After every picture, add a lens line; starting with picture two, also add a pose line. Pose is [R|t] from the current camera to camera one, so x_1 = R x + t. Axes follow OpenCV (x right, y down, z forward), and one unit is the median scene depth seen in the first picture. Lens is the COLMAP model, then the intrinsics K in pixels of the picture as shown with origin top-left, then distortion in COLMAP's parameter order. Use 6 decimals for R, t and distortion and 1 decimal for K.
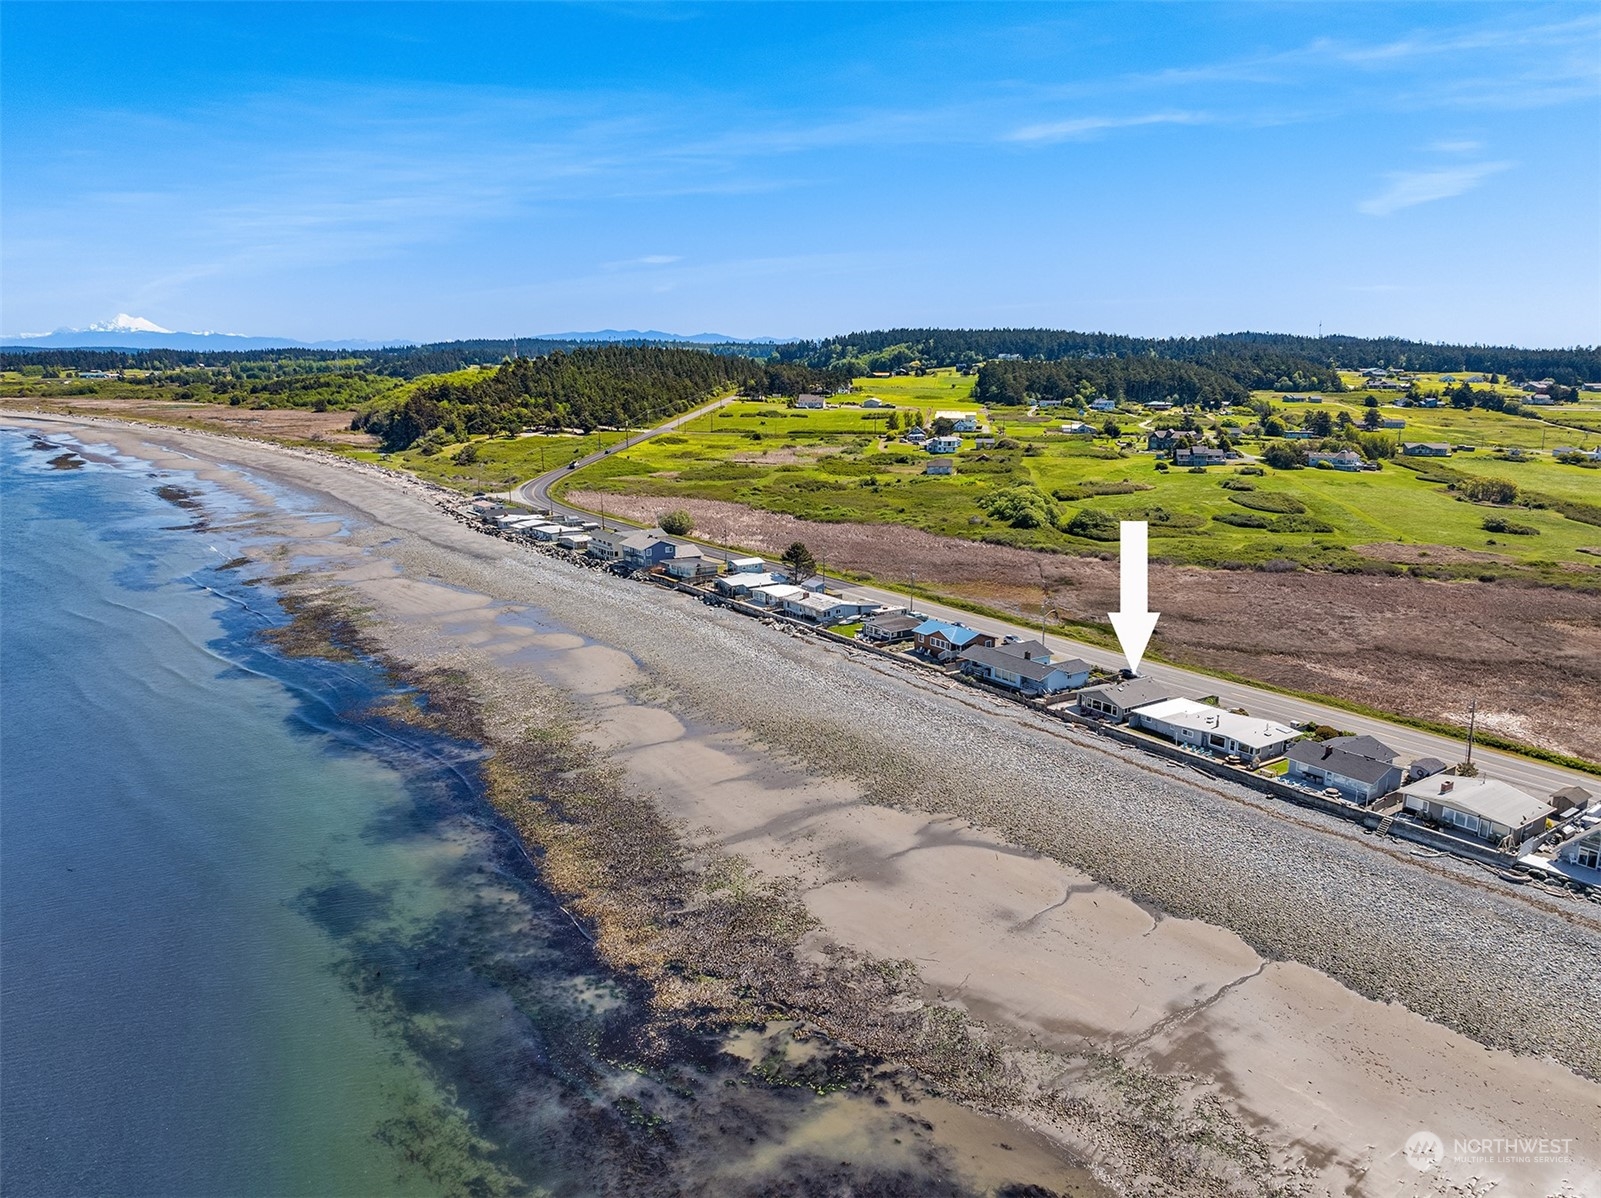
lens RADIAL K [[1123.7, 0, 806.5], [0, 1123.7, 604.9], [0, 0, 1]] dist [-0.038181, 0.011125]
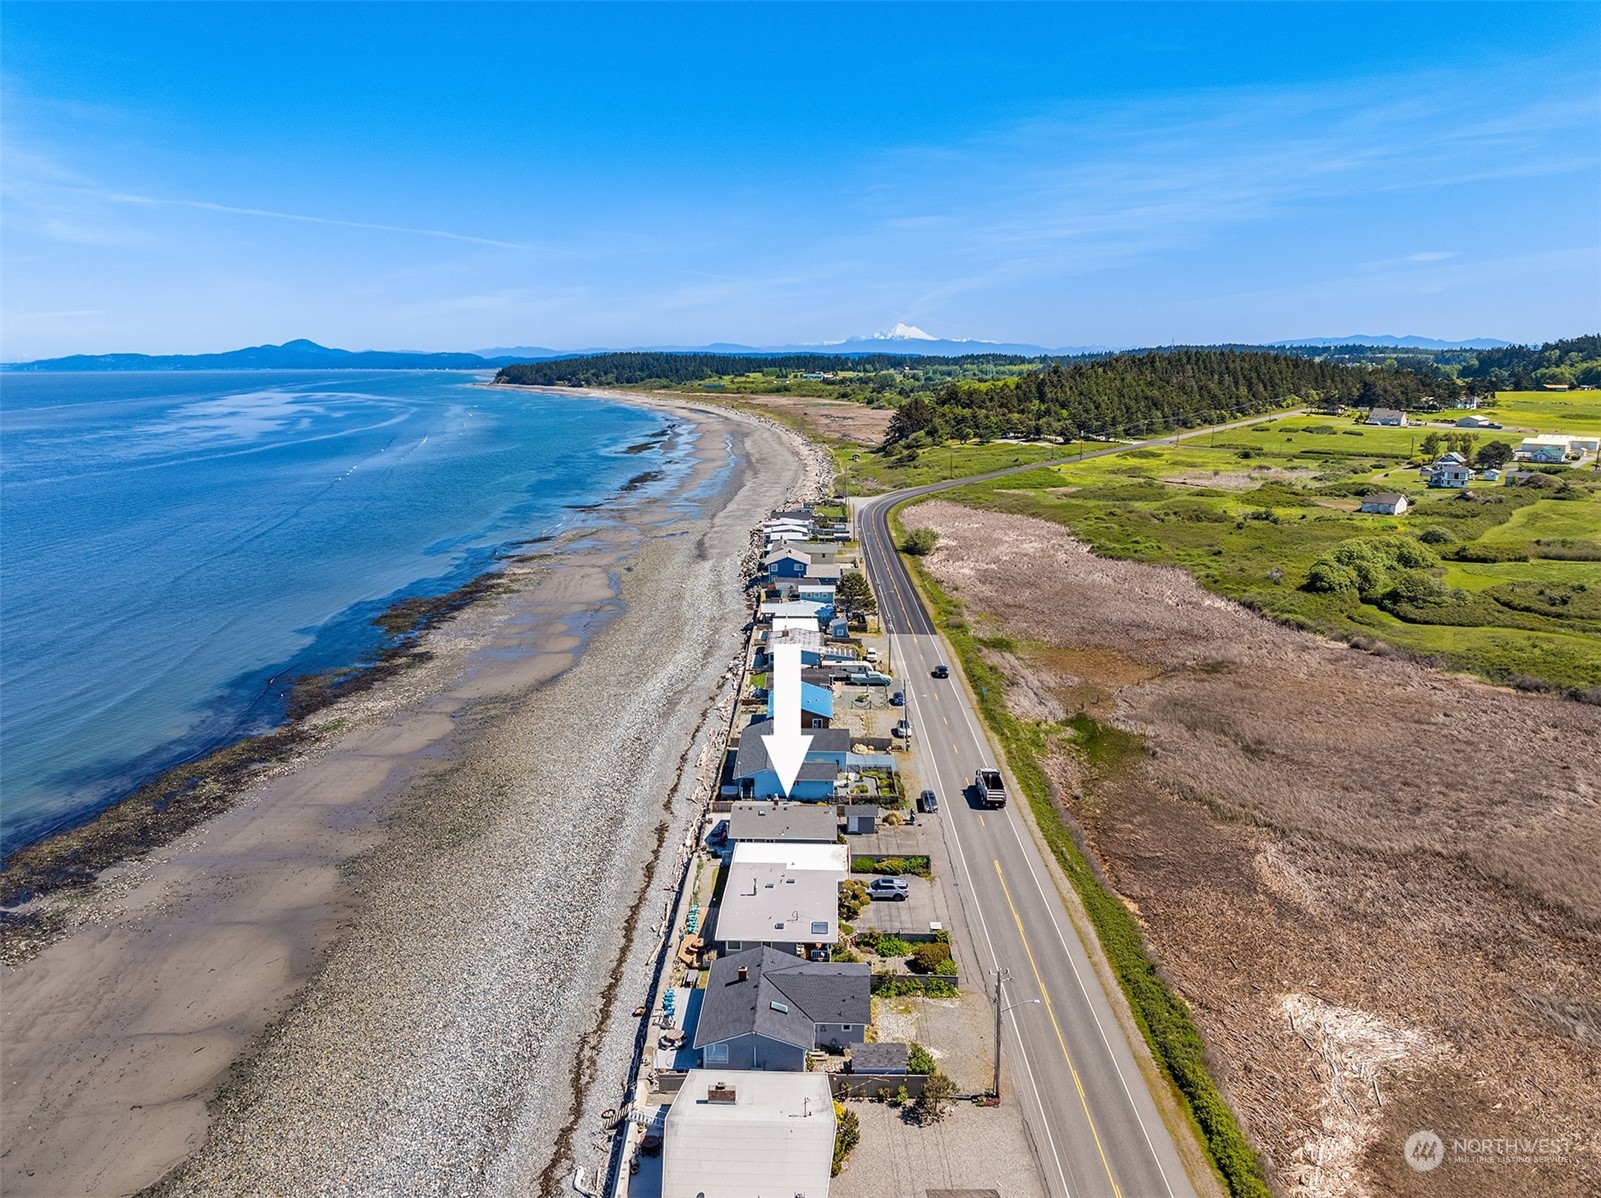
lens RADIAL K [[1123.7, 0, 787.1], [0, 1123.7, 589.7], [0, 0, 1]] dist [-0.038181, 0.011125]
pose [[0.805680, 0.115797, -0.580923, 0.347573], [-0.126493, 0.991718, 0.022250, -0.042657], [0.578688, 0.055557, 0.813655, 0.204647]]
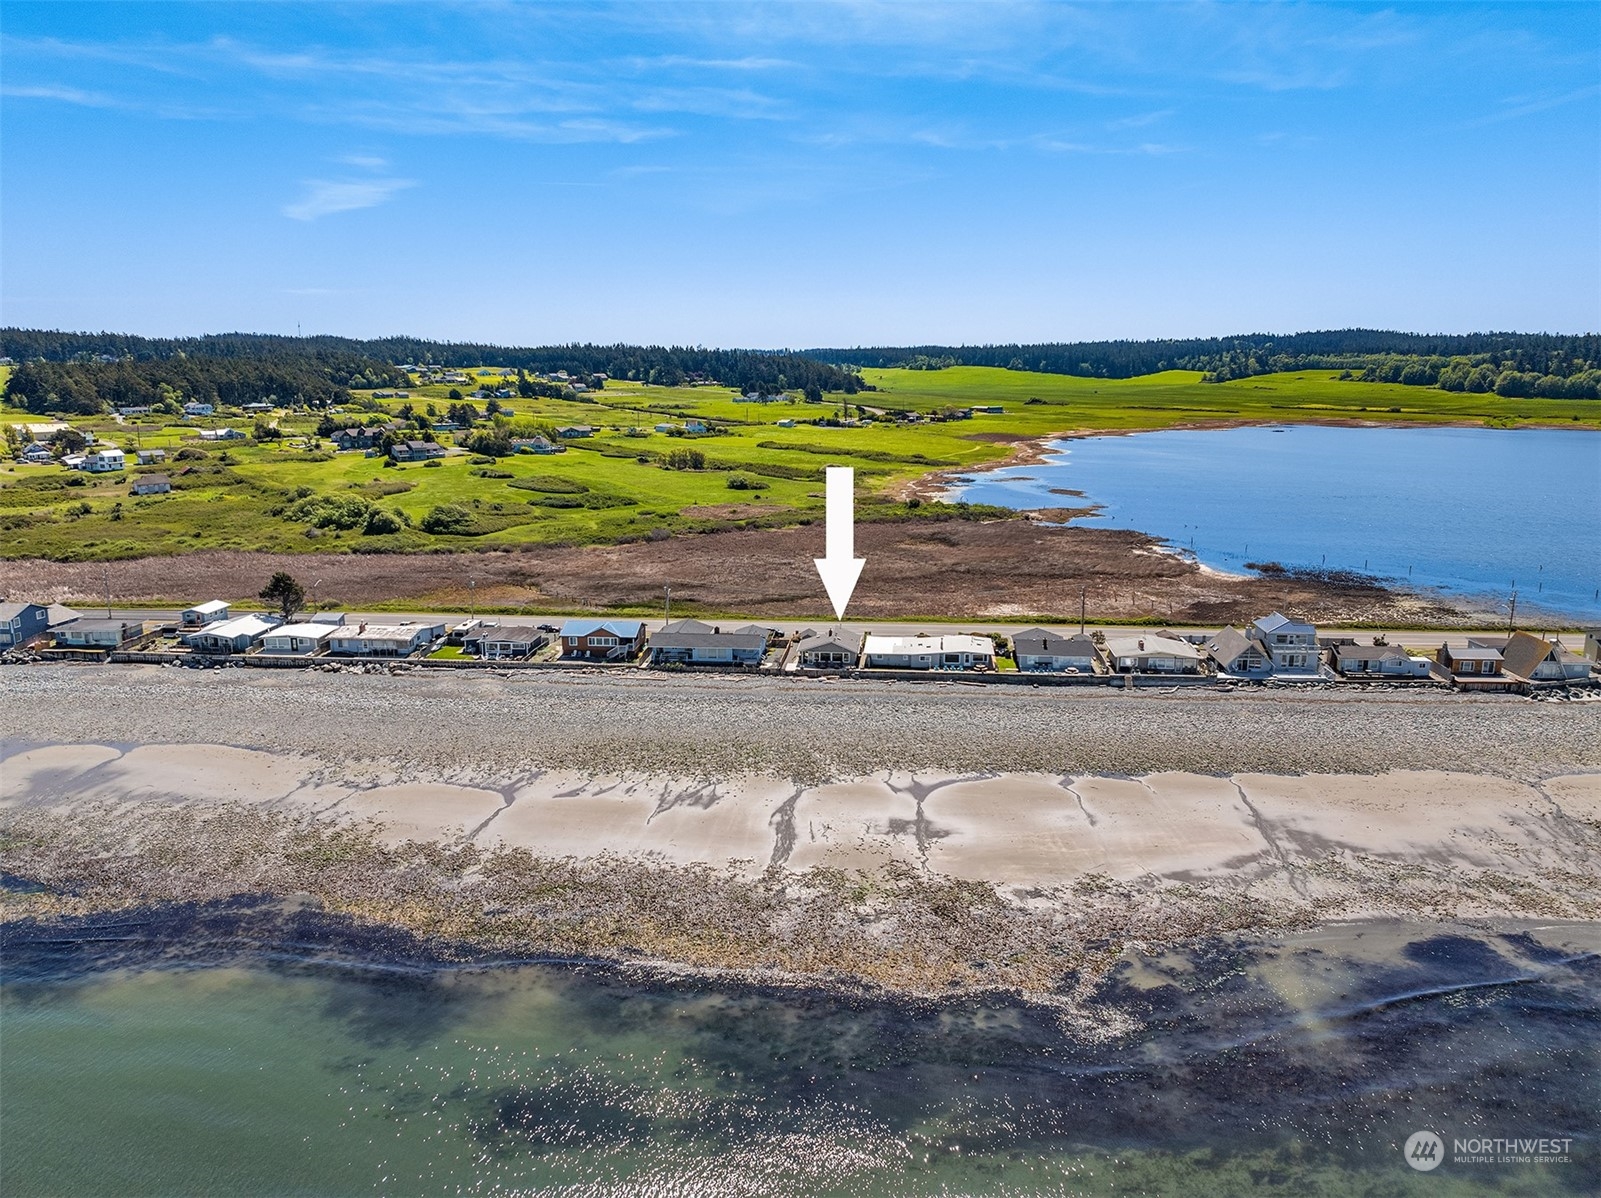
lens RADIAL K [[1123.7, 0, 799.8], [0, 1123.7, 587.8], [0, 0, 1]] dist [-0.038181, 0.011125]
pose [[0.649669, -0.155212, 0.744204, -0.276457], [0.167389, 0.984117, 0.059122, -0.022335], [-0.741560, 0.086162, 0.665331, 0.145677]]
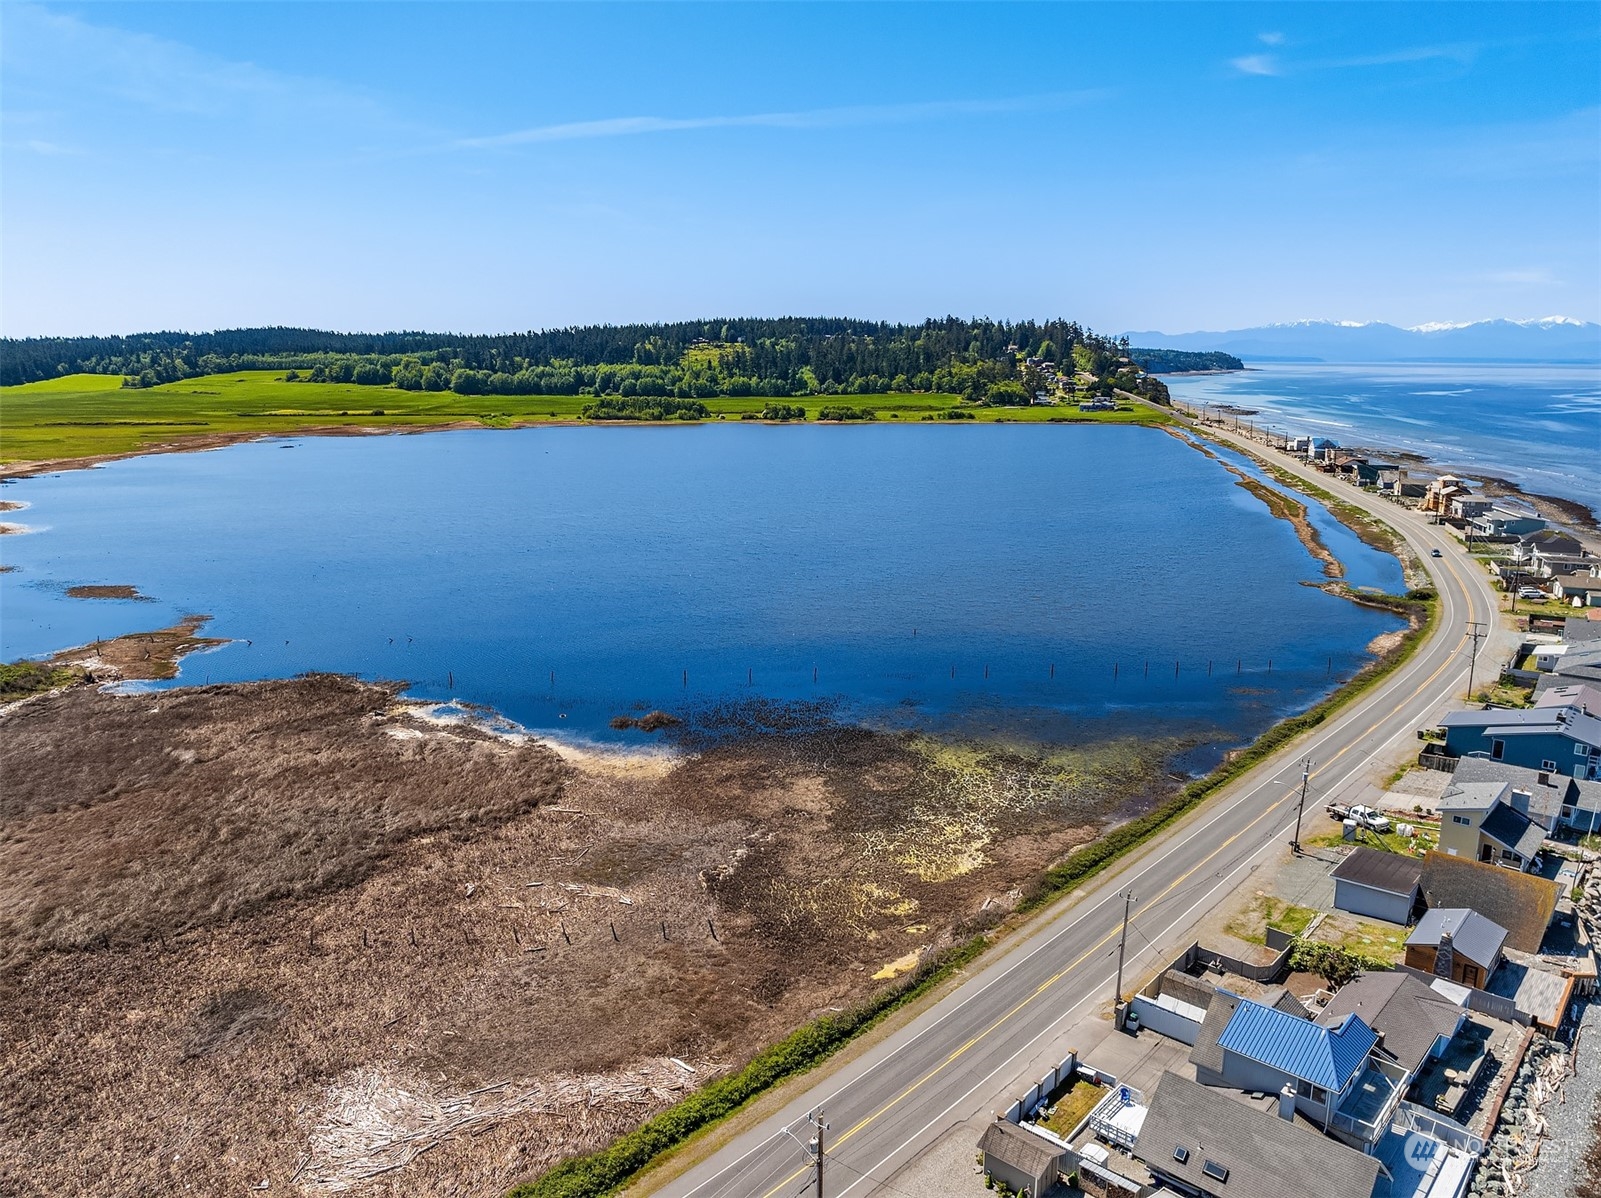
lens RADIAL K [[1123.7, 0, 799.3], [0, 1123.7, 601.5], [0, 0, 1]] dist [-0.038181, 0.011125]
pose [[-0.201988, -0.209720, 0.956671, 0.102733], [0.209555, 0.944928, 0.251390, -0.085743], [-0.956707, 0.251253, -0.146916, 0.437670]]
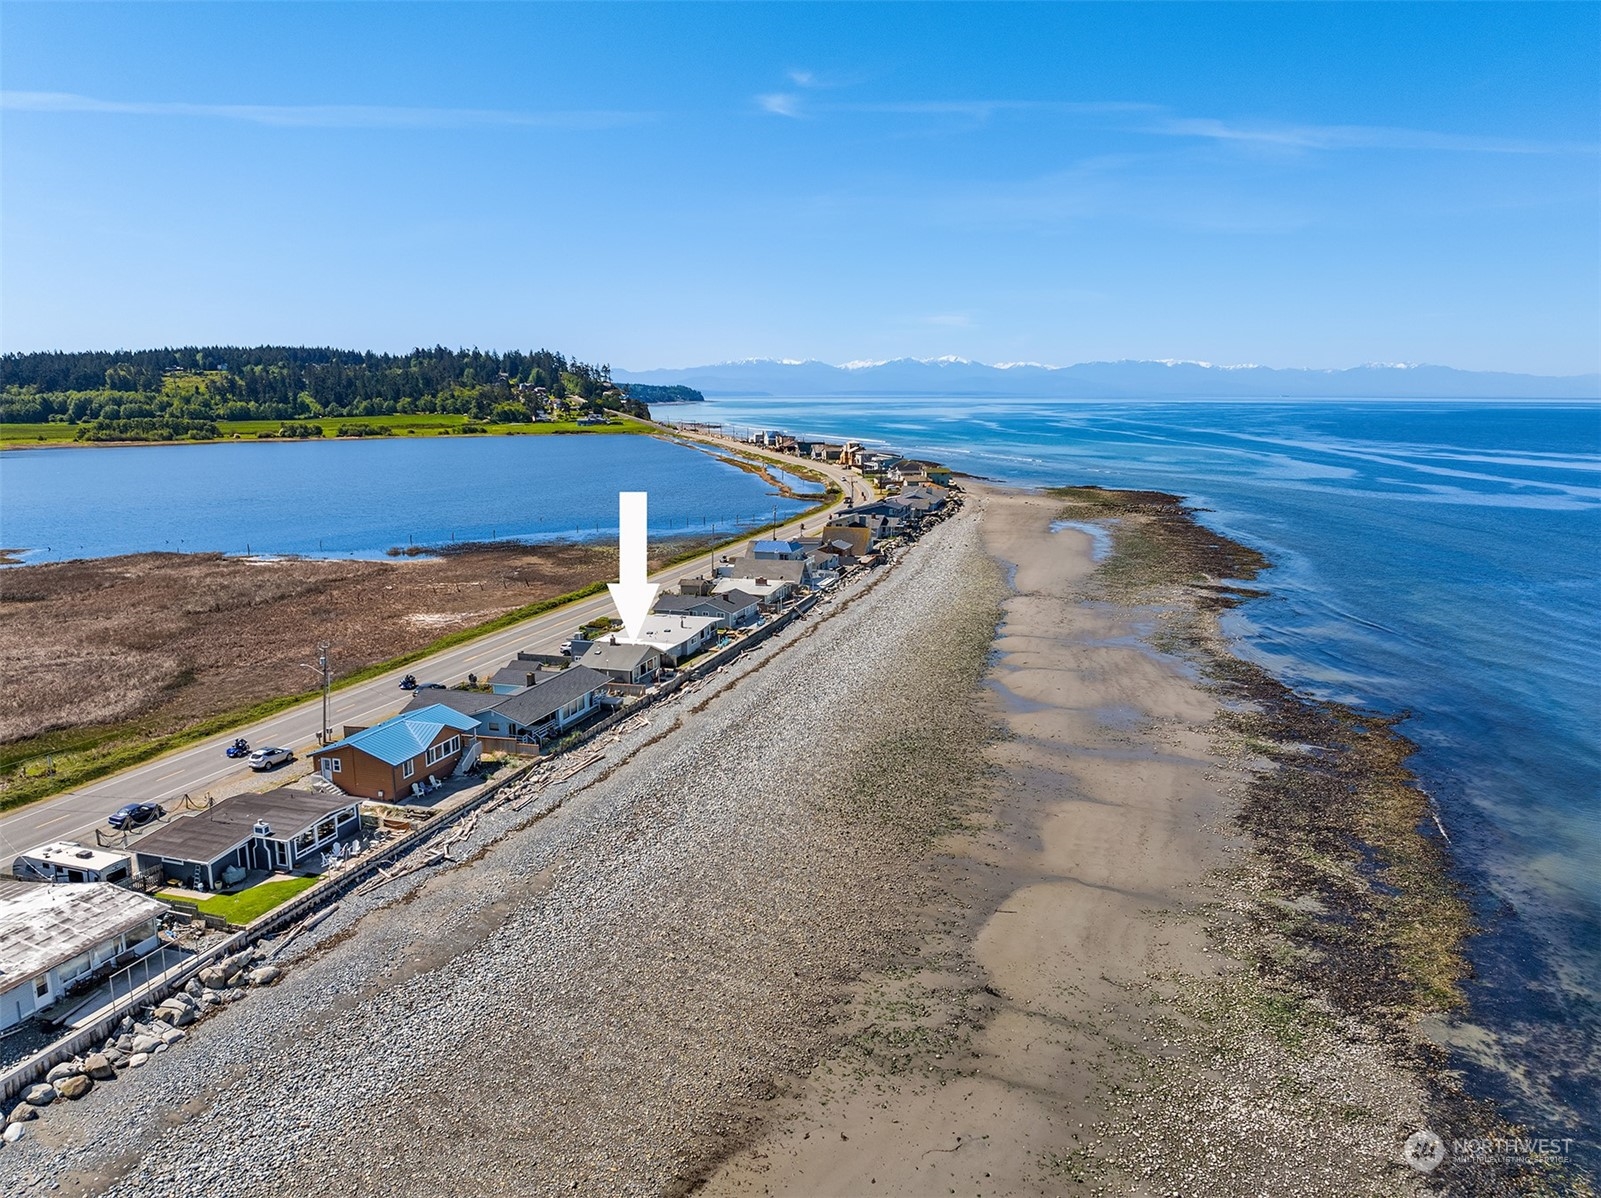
lens RADIAL K [[1123.7, 0, 794.0], [0, 1123.7, 595.7], [0, 0, 1]] dist [-0.038181, 0.011125]
pose [[-0.609104, -0.141073, 0.780443, -0.214575], [0.170653, 0.937689, 0.302684, -0.092916], [-0.774513, 0.317551, -0.547075, 0.670128]]
